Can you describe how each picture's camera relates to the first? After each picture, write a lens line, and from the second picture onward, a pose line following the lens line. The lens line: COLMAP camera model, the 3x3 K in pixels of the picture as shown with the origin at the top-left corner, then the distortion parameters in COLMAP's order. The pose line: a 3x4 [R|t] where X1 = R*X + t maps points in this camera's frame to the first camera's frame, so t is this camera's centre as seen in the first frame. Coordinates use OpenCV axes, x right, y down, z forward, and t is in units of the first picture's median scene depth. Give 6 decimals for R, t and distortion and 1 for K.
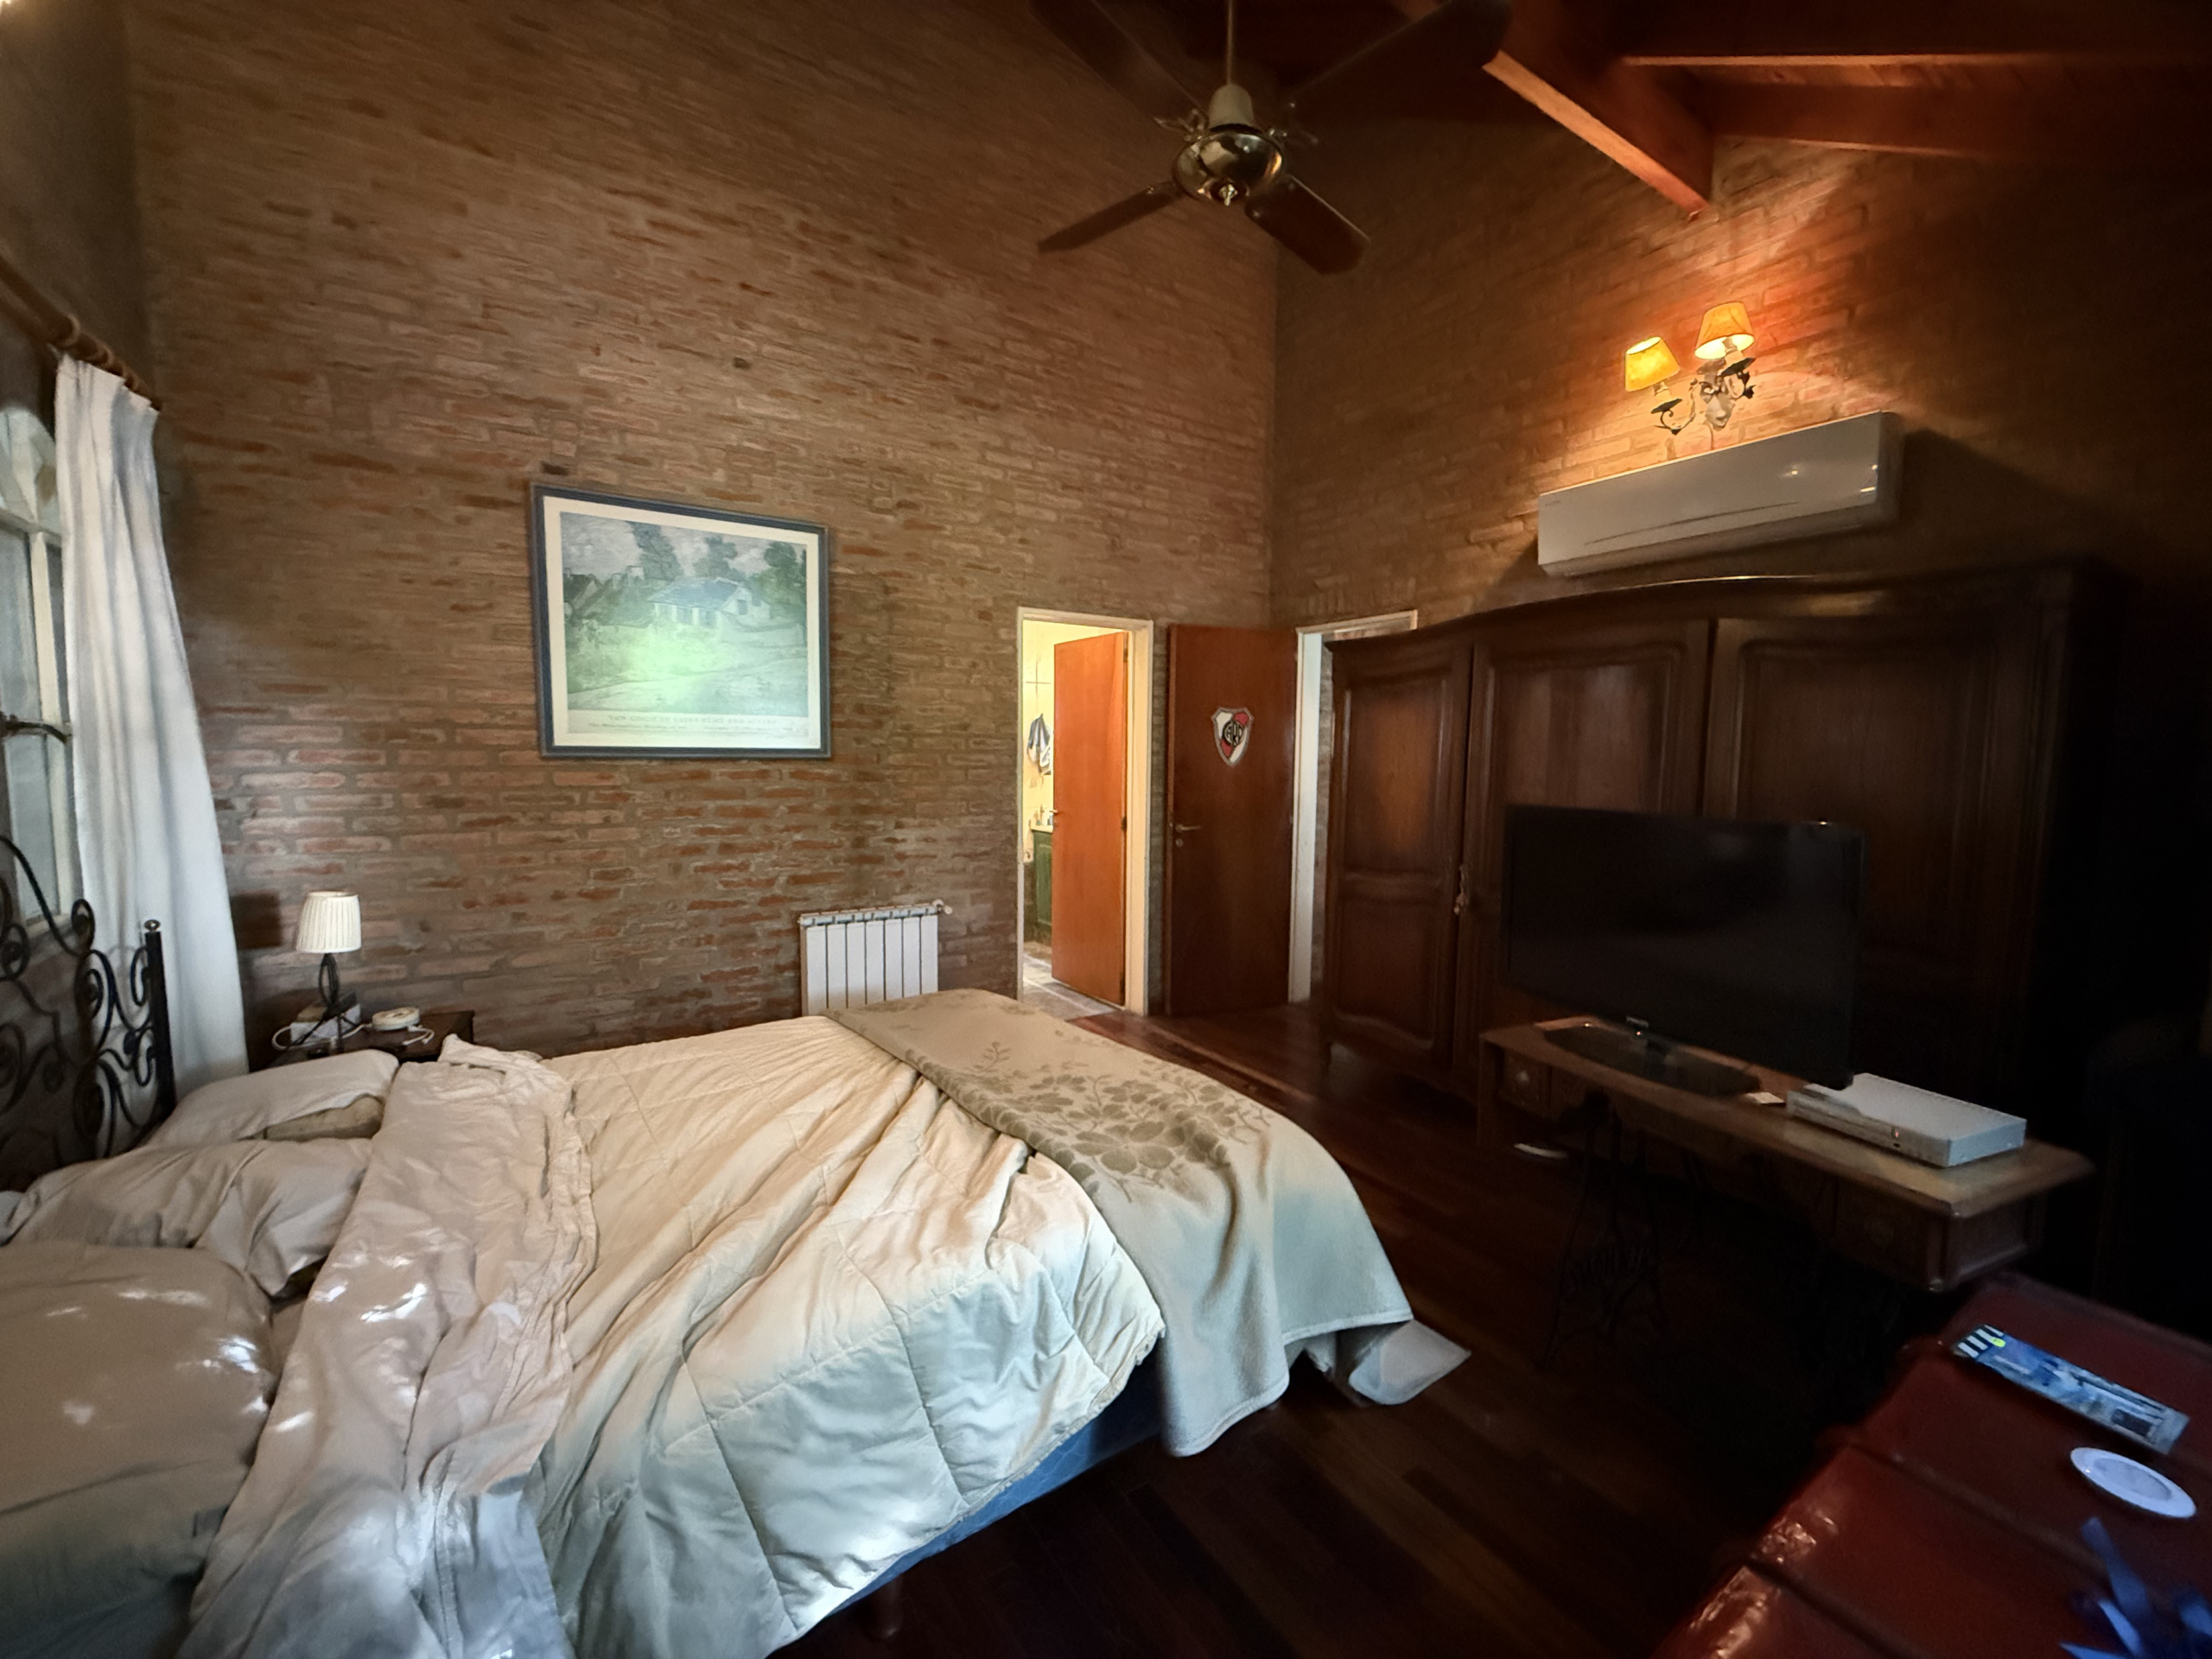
lens RADIAL K [[880.3, 0, 1099.0], [0, 880.3, 828.4], [0, 0, 1]] dist [0.000903, 0.000644]
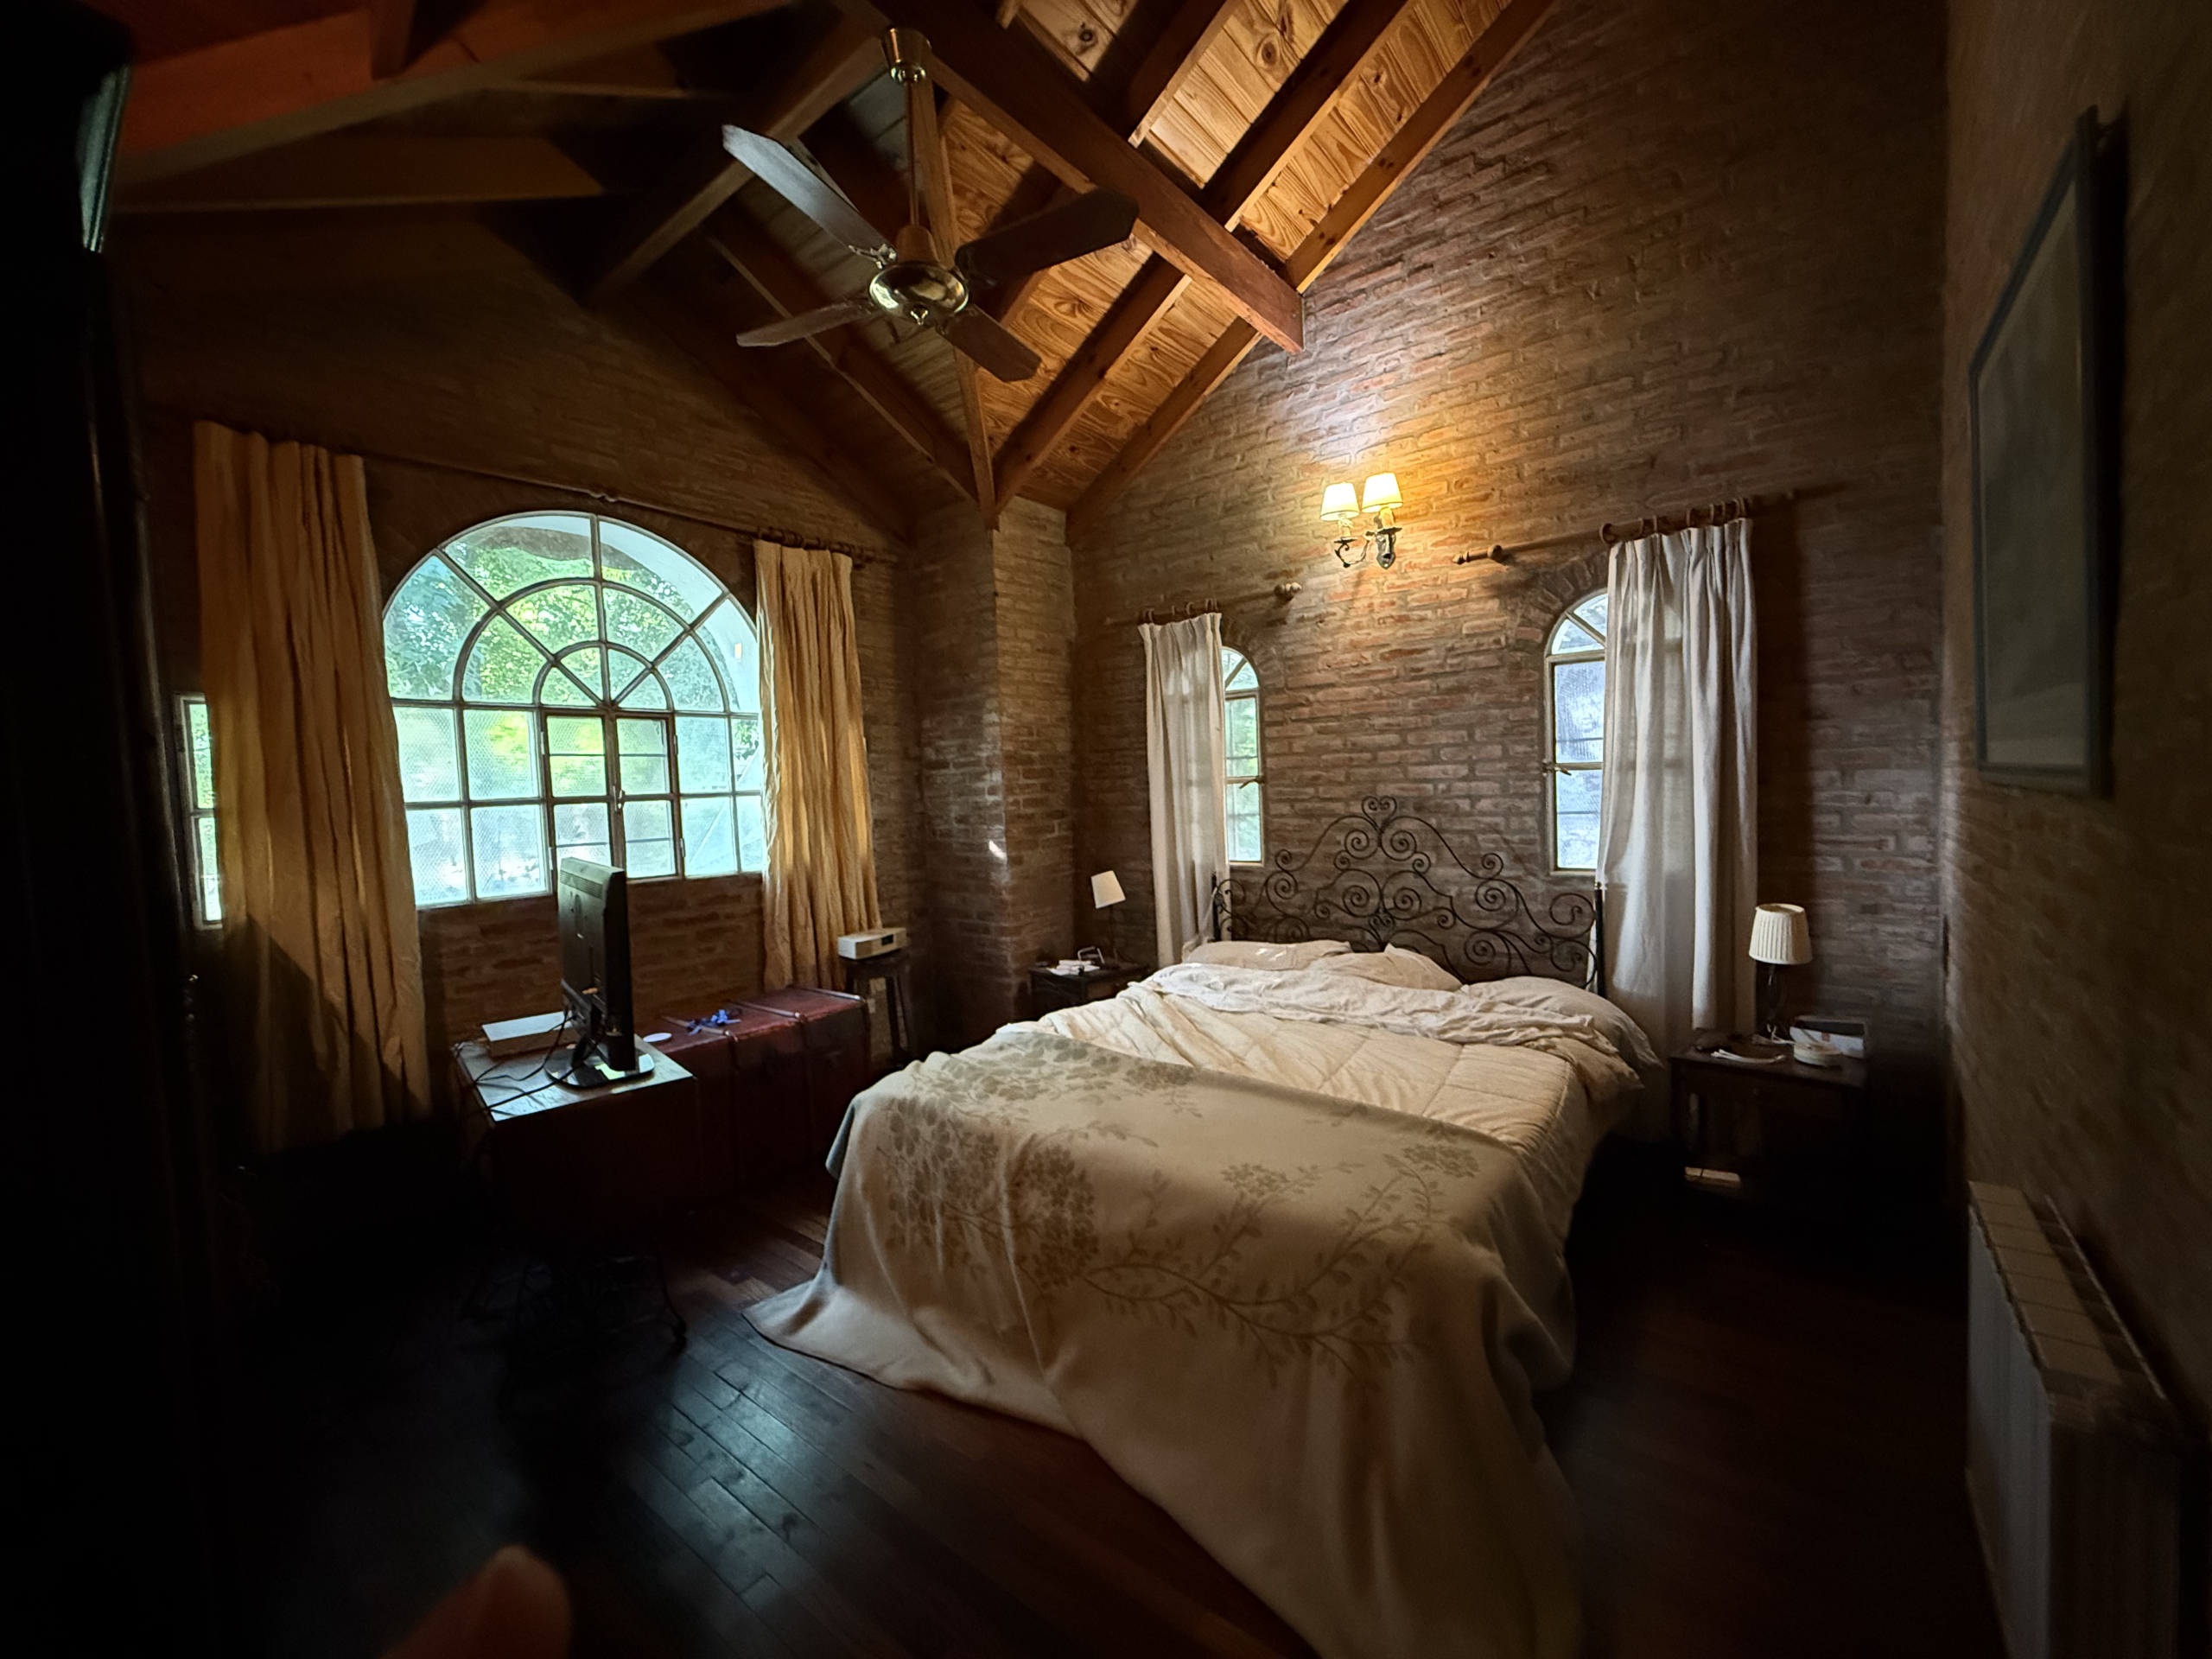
lens RADIAL K [[880.3, 0, 1099.0], [0, 880.3, 828.4], [0, 0, 1]] dist [0.000903, 0.000644]
pose [[-0.944667, 0.039853, -0.325600, 0.300273], [-0.006553, 0.990102, 0.140198, -0.198932], [0.327964, 0.134574, -0.935056, 2.018571]]
